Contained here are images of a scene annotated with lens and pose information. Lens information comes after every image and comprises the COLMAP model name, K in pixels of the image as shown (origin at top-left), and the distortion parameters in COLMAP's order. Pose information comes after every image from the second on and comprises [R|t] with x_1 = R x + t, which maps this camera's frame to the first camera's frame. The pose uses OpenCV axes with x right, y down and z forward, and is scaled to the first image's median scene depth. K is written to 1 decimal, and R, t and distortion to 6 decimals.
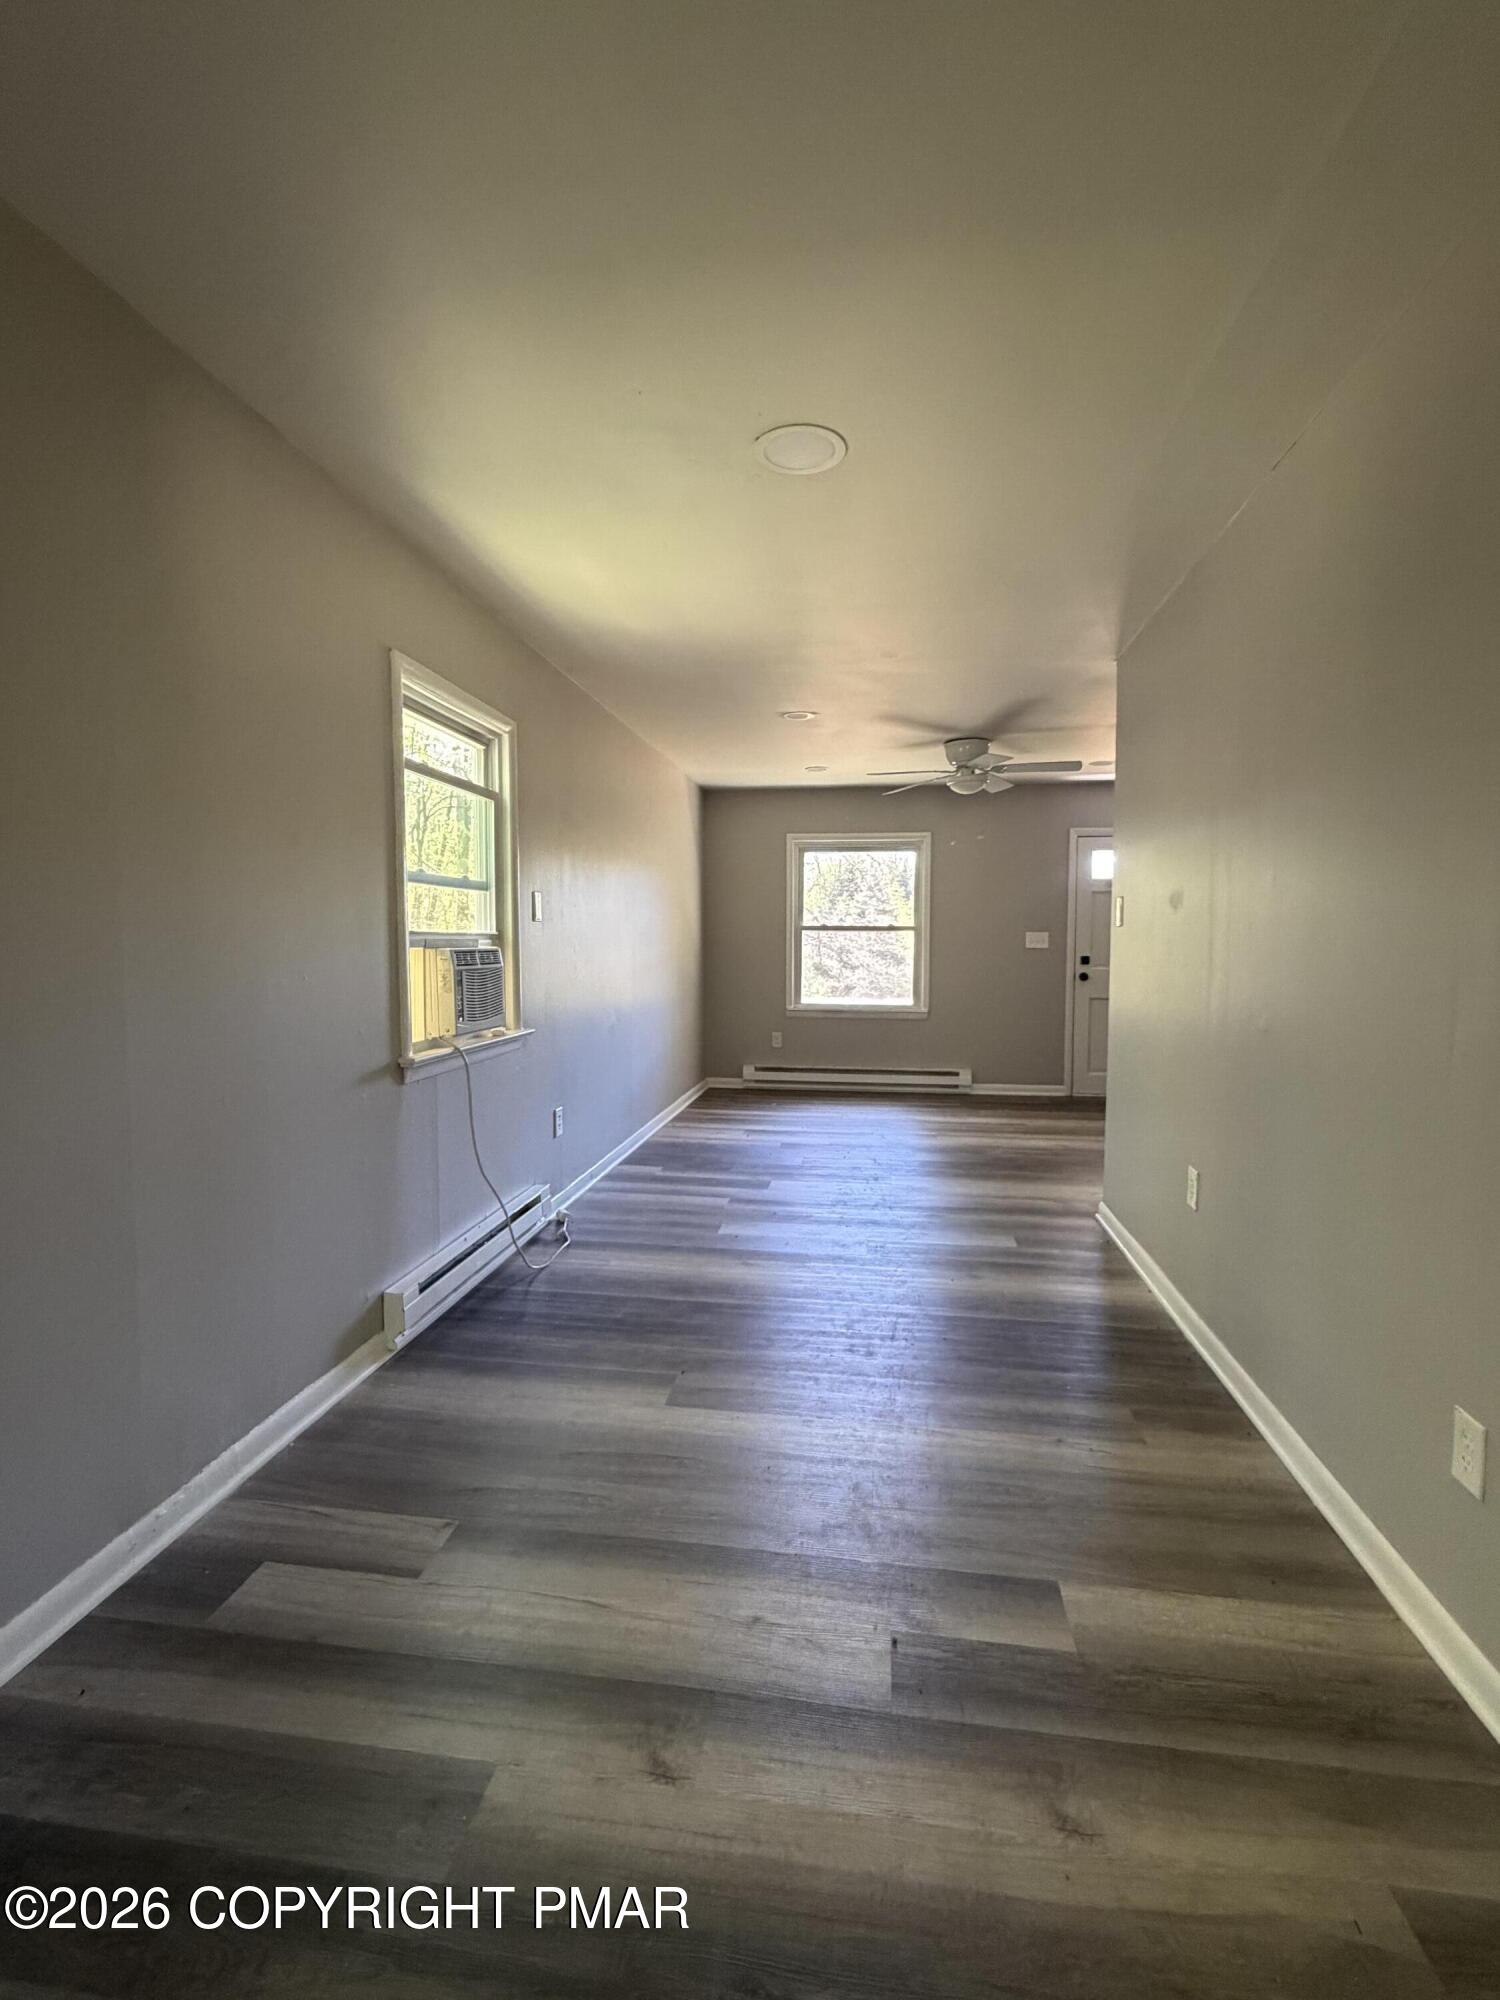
lens RADIAL K [[939.8, 0, 759.9], [0, 939.8, 1004.4], [0, 0, 1]] dist [0.000924, -0.000428]
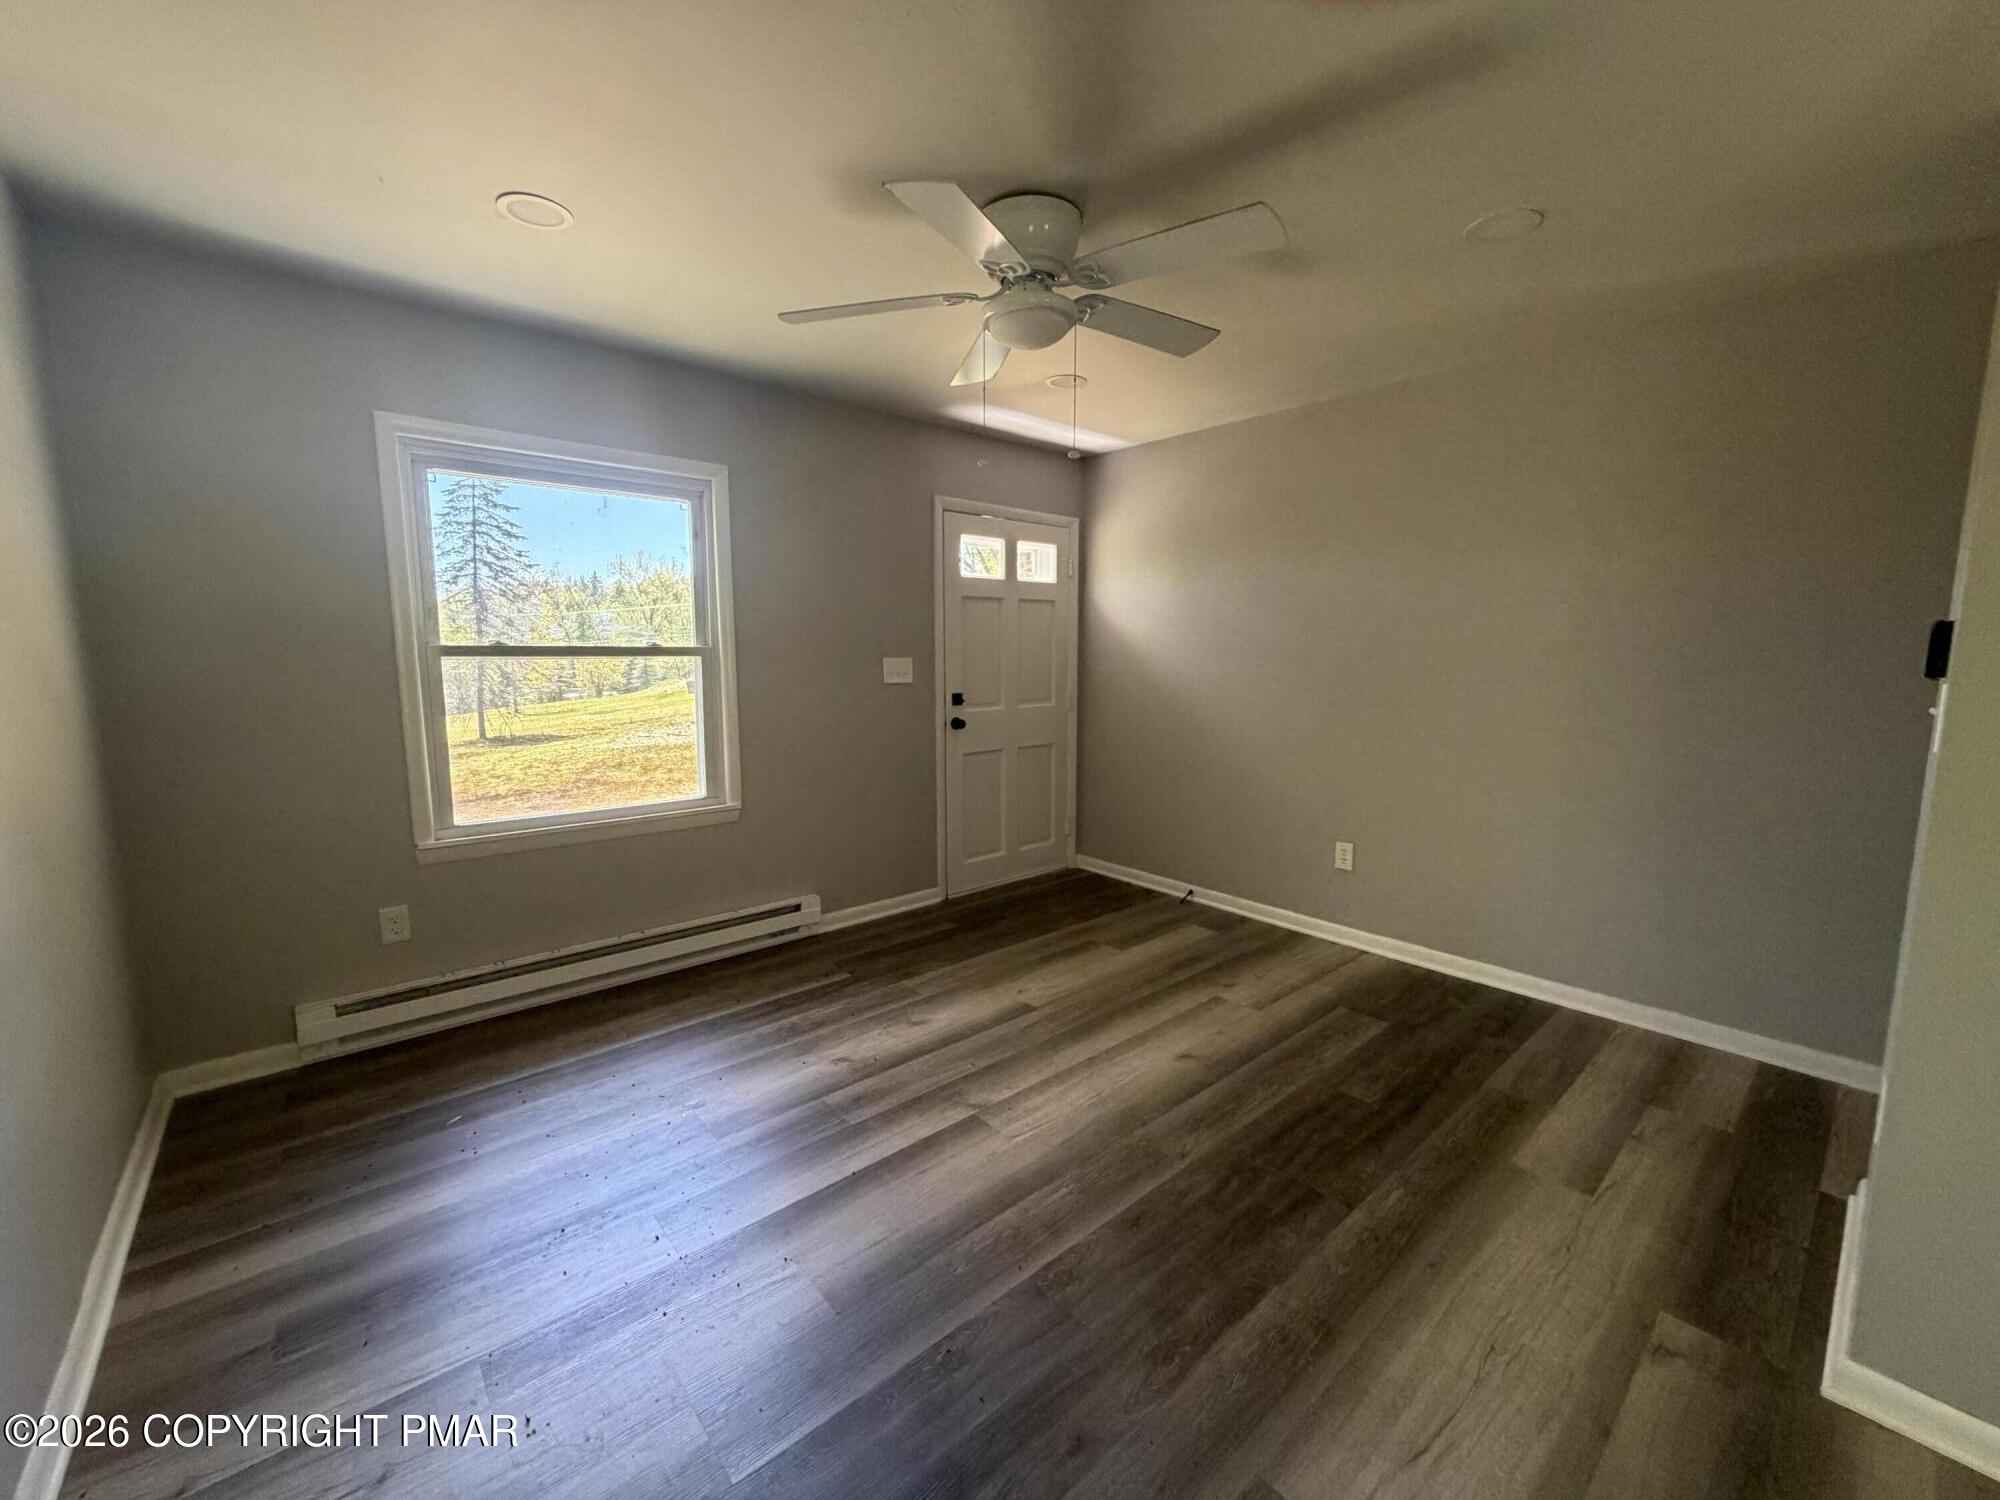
lens RADIAL K [[798.9, 0, 1012.2], [0, 798.9, 765.6], [0, 0, 1]] dist [0.000745, 0.000427]
pose [[0.656553, -0.106340, 0.746747, -0.059876], [0.055497, 0.994139, 0.092776, -0.050145], [-0.752236, -0.019470, 0.658606, 0.588296]]
